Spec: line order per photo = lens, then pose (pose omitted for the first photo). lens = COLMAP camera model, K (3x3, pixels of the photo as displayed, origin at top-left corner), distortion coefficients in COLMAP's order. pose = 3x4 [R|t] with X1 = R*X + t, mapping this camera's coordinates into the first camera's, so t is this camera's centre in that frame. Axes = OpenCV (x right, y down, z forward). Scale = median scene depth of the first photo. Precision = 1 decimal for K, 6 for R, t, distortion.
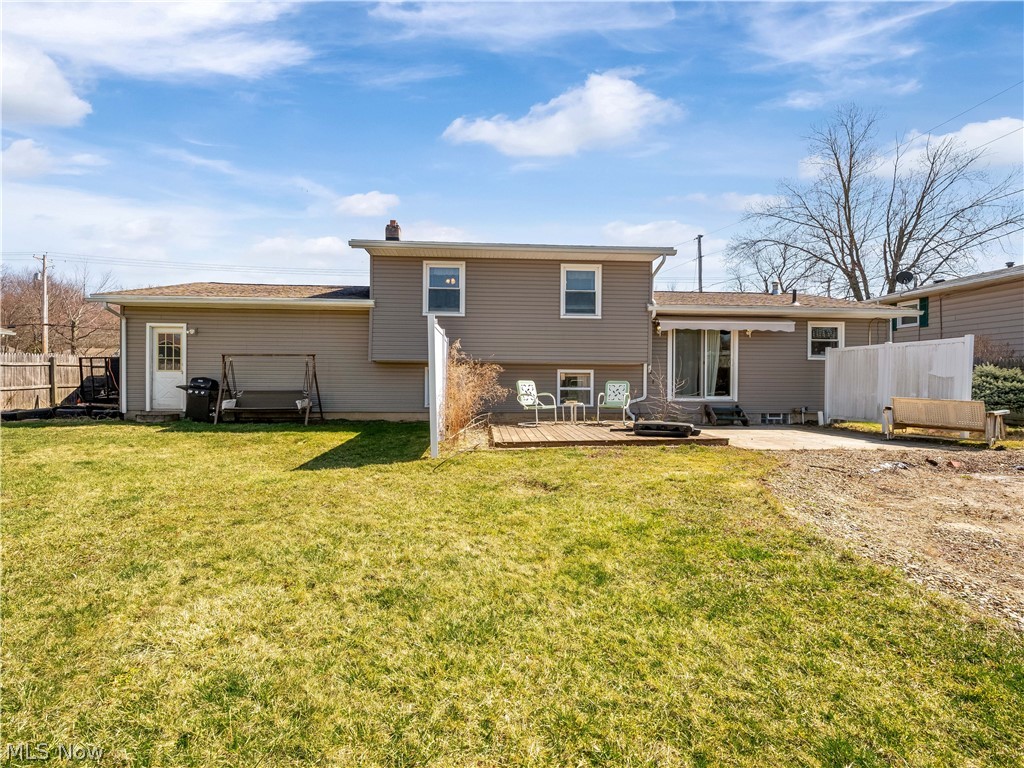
lens RADIAL K [[510.7, 0, 514.4], [0, 510.7, 384.7], [0, 0, 1]] dist [-0.003780, -0.001313]
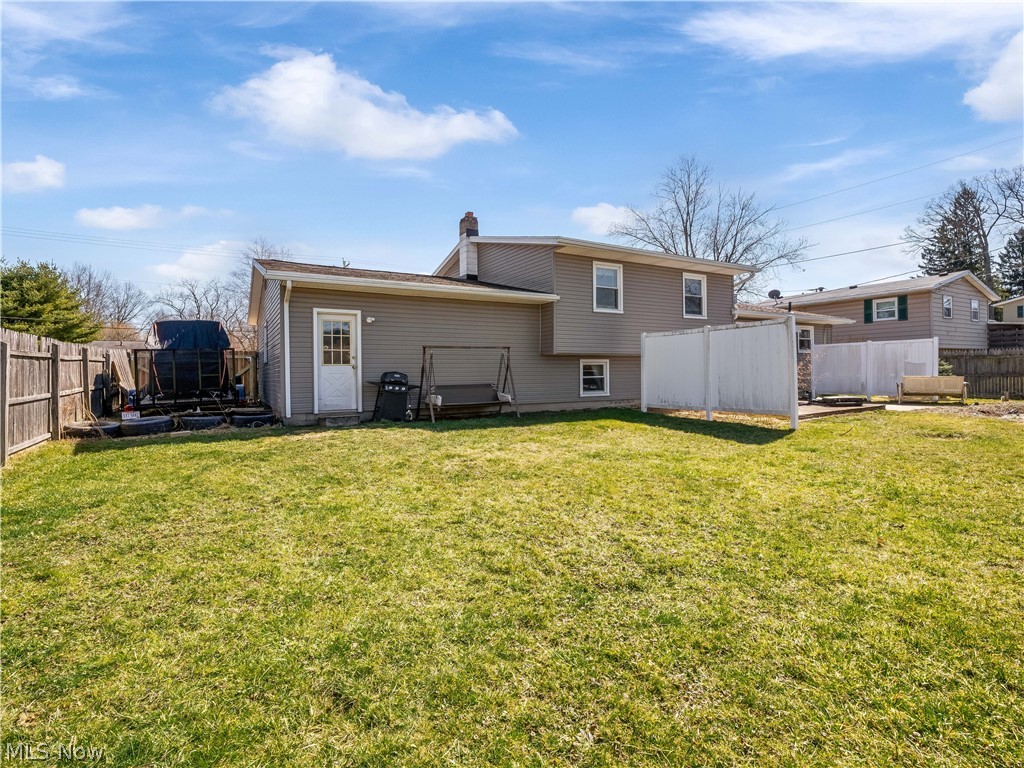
lens RADIAL K [[510.7, 0, 514.4], [0, 510.7, 384.7], [0, 0, 1]] dist [-0.003780, -0.001313]
pose [[0.891819, -0.028077, 0.451520, -0.811398], [0.020772, 0.999561, 0.021130, -0.006440], [-0.451915, -0.009465, 0.892011, 0.104261]]
